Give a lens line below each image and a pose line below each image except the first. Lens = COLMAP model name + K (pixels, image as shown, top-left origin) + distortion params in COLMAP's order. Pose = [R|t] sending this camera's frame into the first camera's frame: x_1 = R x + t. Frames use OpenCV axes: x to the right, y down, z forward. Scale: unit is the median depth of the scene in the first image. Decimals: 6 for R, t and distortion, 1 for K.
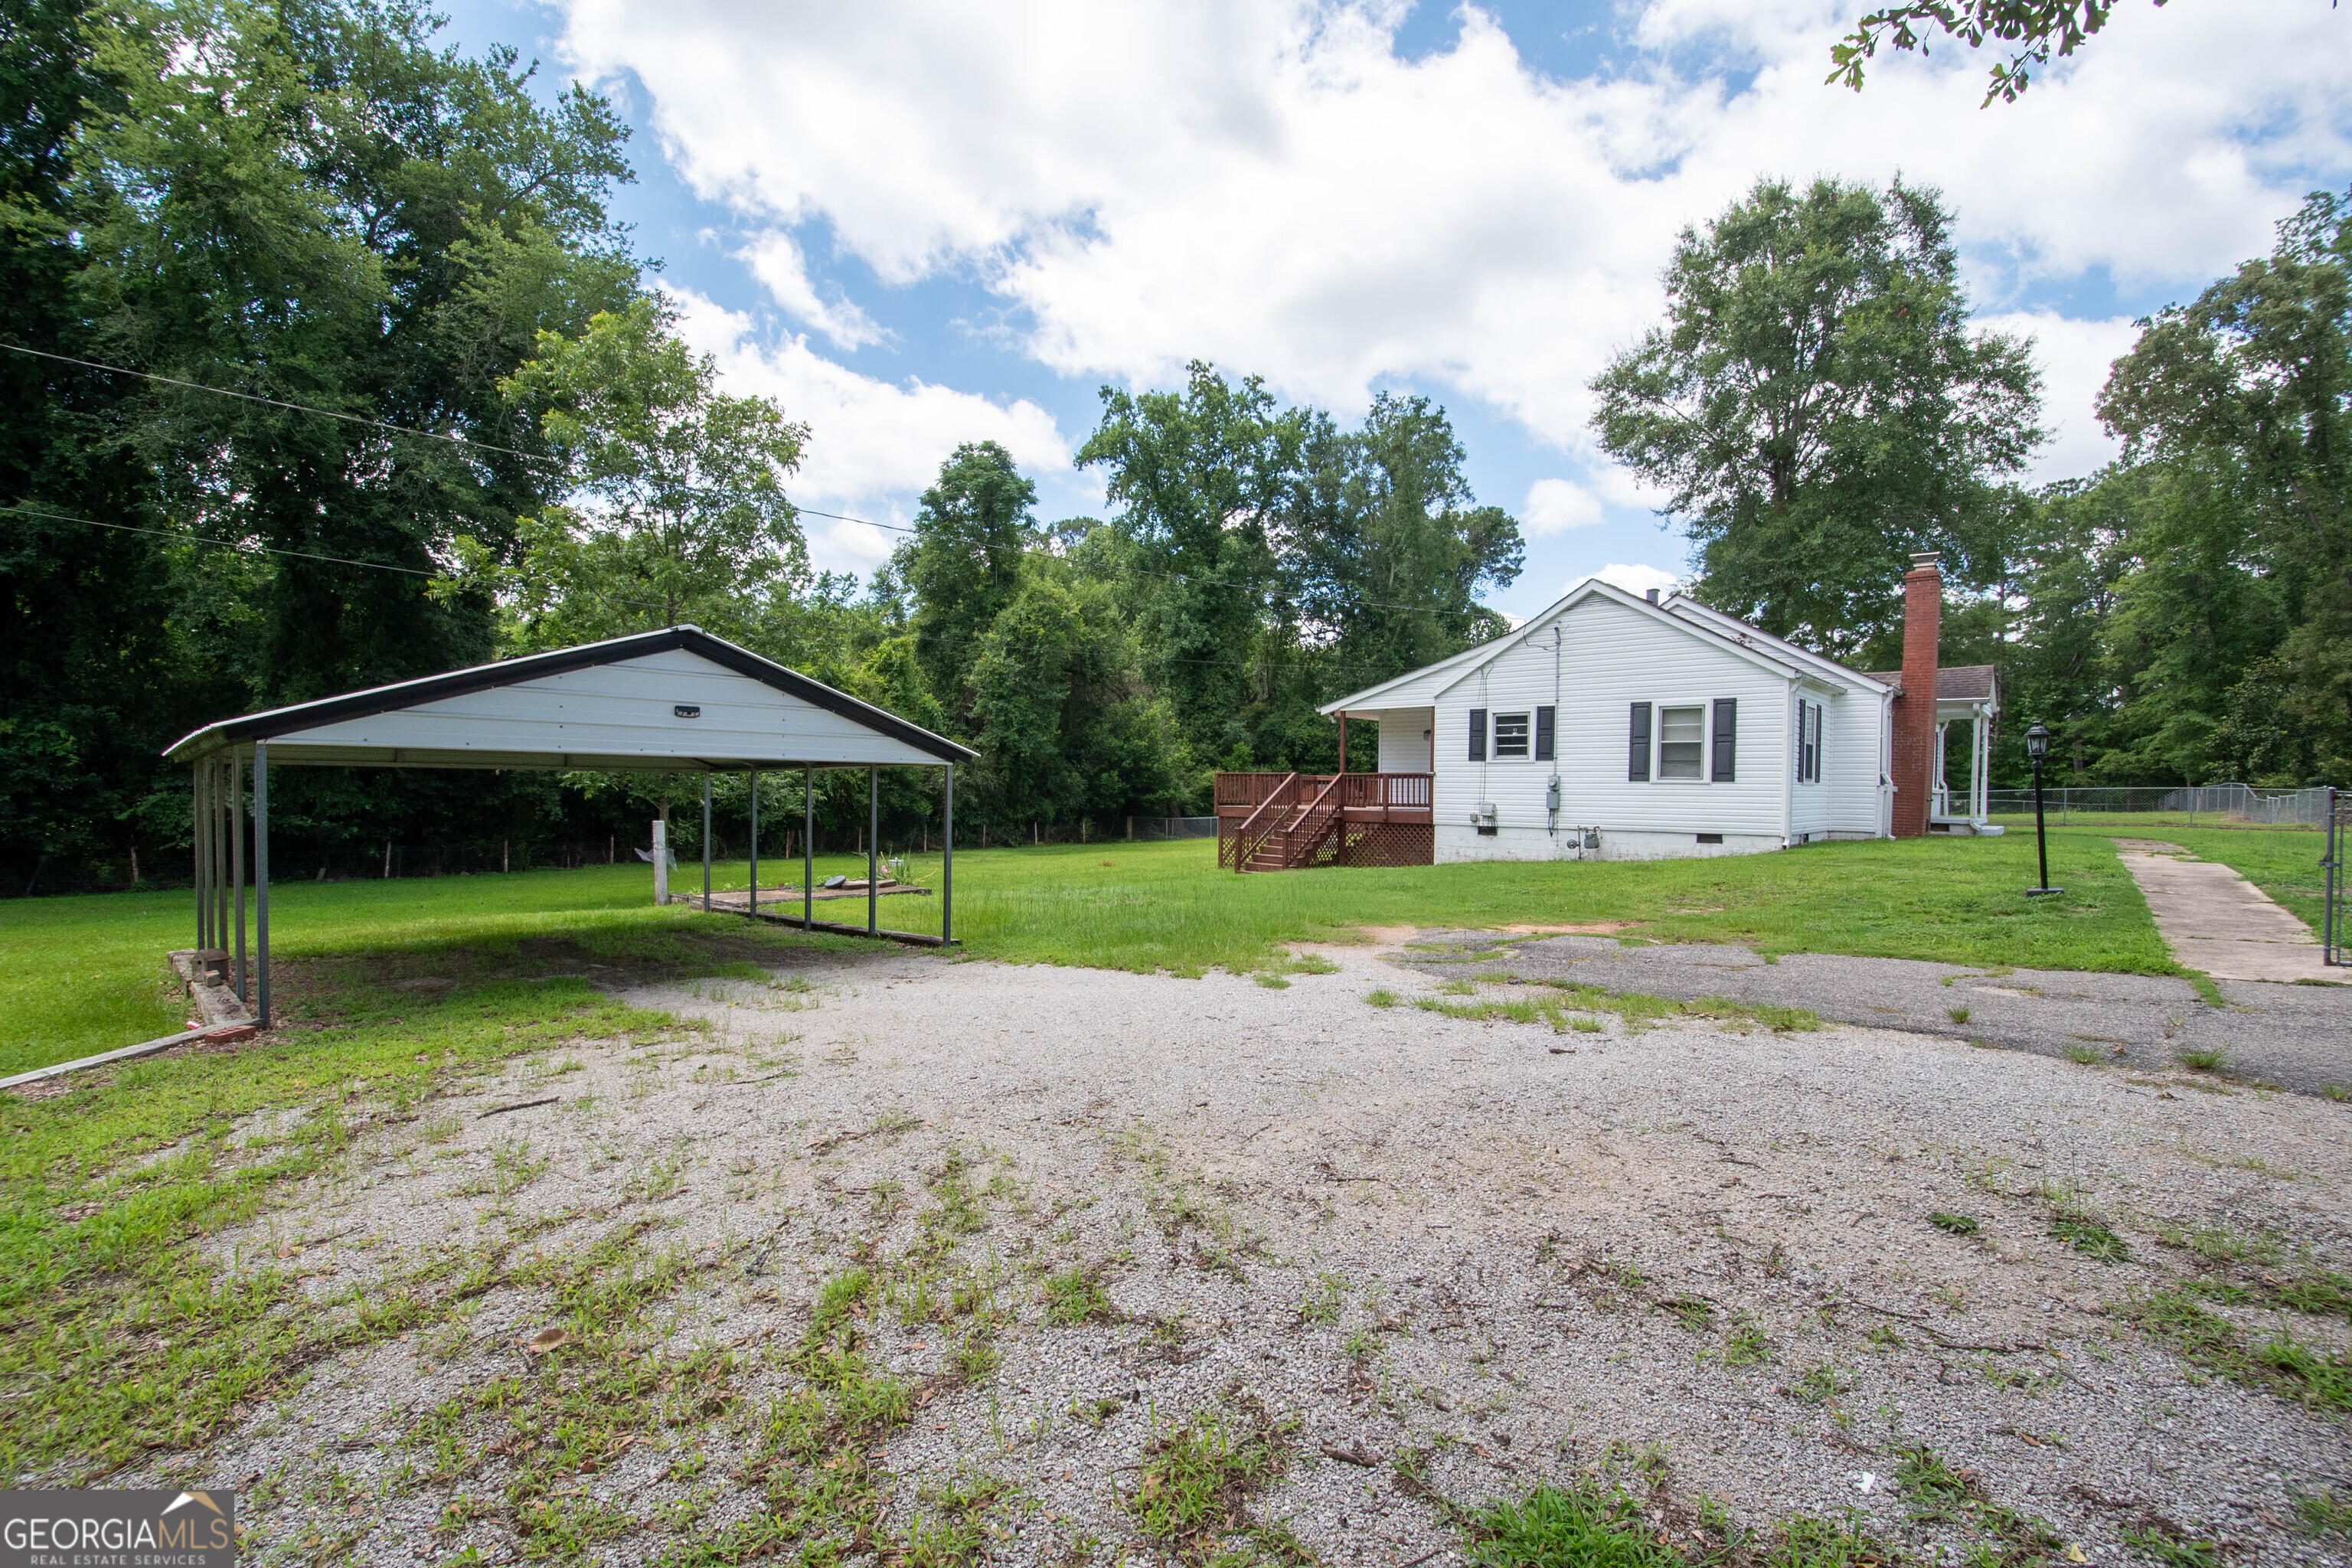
lens RADIAL K [[1023.7, 0, 1171.3], [0, 1023.7, 799.0], [0, 0, 1]] dist [0.013693, -0.017906]
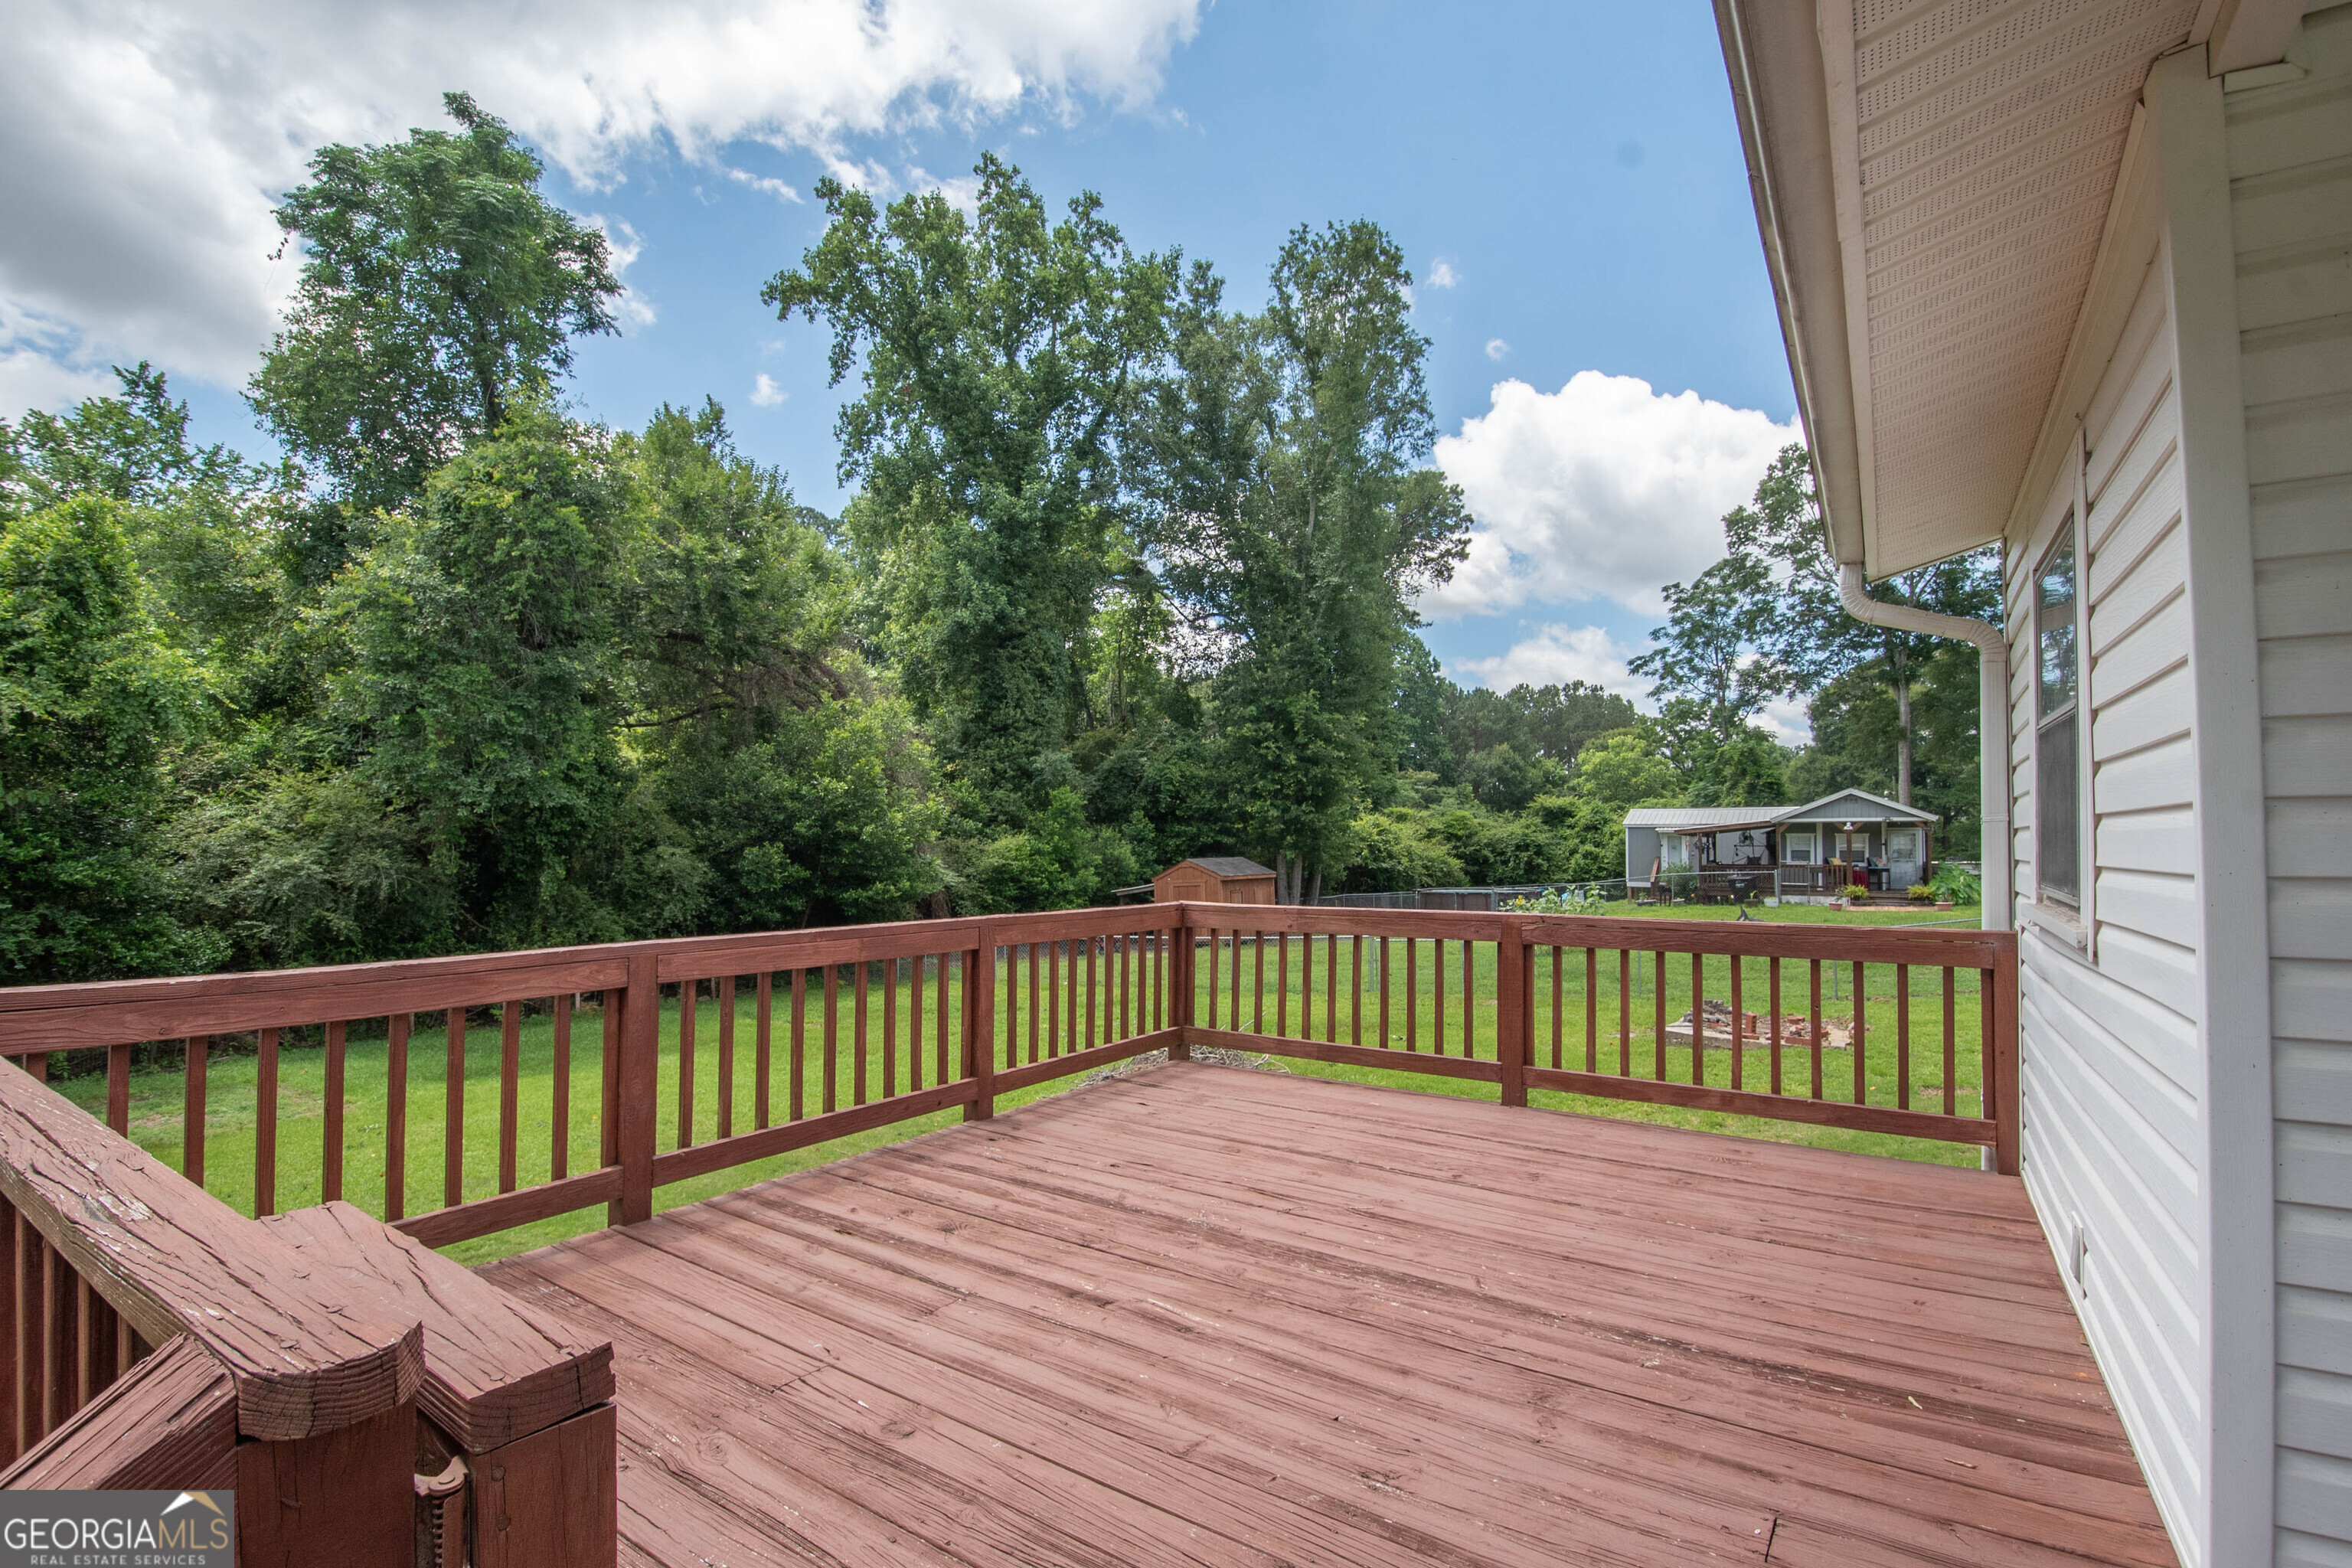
lens RADIAL K [[1136.4, 0, 1176.8], [0, 1136.4, 830.9], [0, 0, 1]] dist [-0.004093, -0.000862]
pose [[0.992382, -0.008223, 0.122922, 0.048893], [0.011255, 0.999649, -0.023995, -0.013545], [-0.122682, 0.025195, 0.992126, 0.334006]]
